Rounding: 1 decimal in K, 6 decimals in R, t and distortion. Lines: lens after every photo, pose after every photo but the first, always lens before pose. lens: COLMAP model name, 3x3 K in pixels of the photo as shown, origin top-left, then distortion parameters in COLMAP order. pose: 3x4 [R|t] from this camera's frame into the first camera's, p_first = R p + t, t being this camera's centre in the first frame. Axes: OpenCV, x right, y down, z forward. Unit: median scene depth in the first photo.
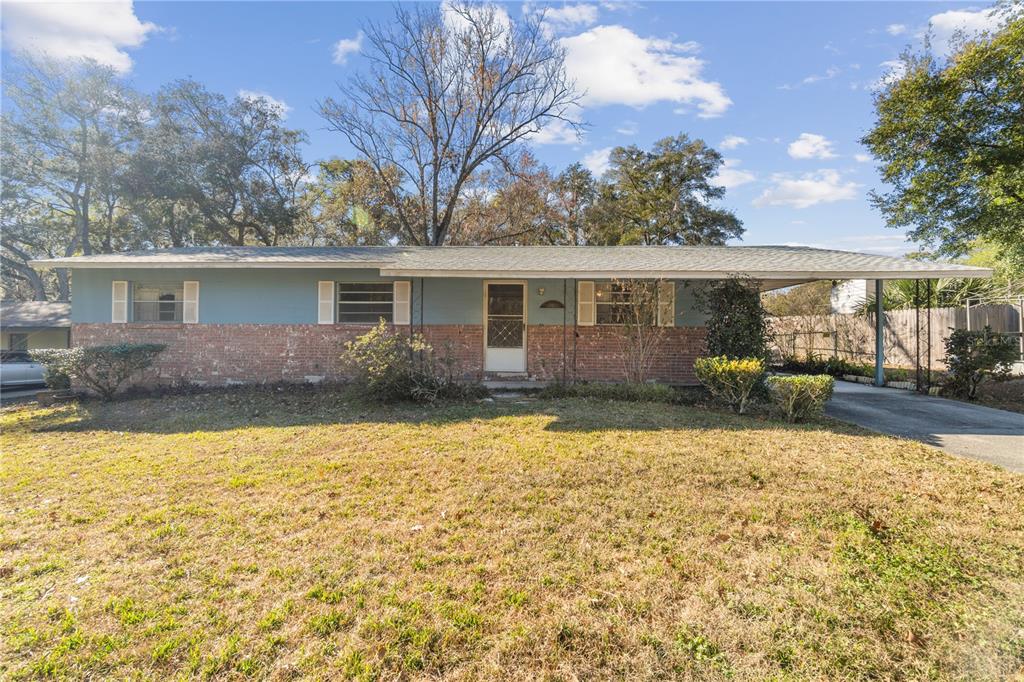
lens RADIAL K [[442.4, 0, 488.7], [0, 442.4, 351.9], [0, 0, 1]] dist [0.002006, -0.001367]
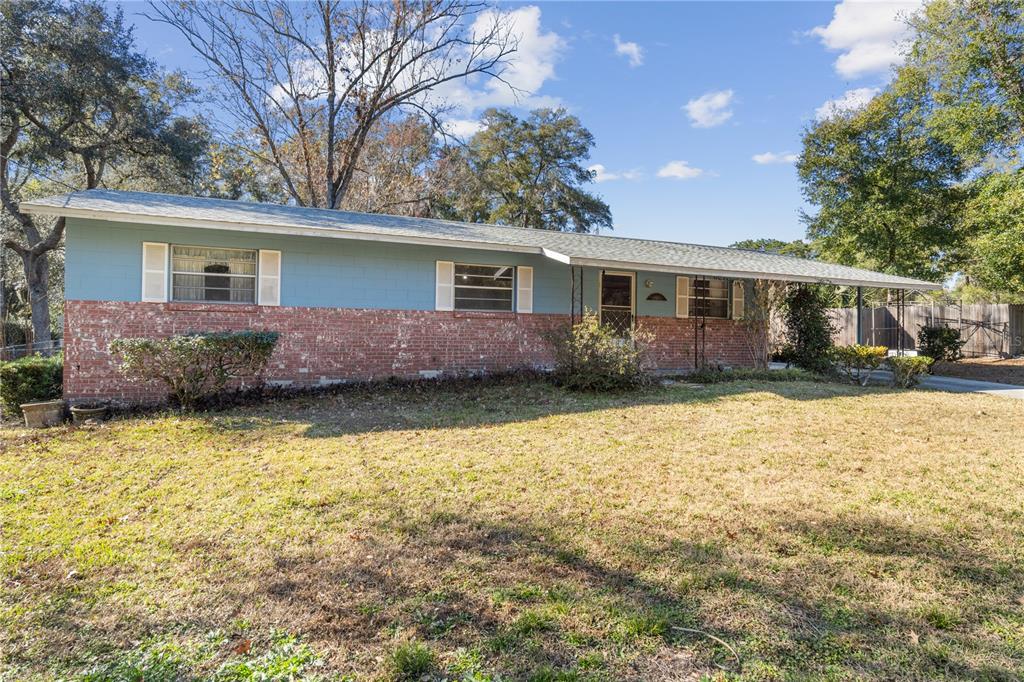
lens RADIAL K [[587.2, 0, 516.9], [0, 587.2, 347.5], [0, 0, 1]] dist [-0.001315, 0.001008]
pose [[0.892016, -0.005528, 0.451969, -0.753306], [0.009696, 0.999929, -0.006908, 0.018652], [-0.451899, 0.010544, 0.892007, -0.091686]]
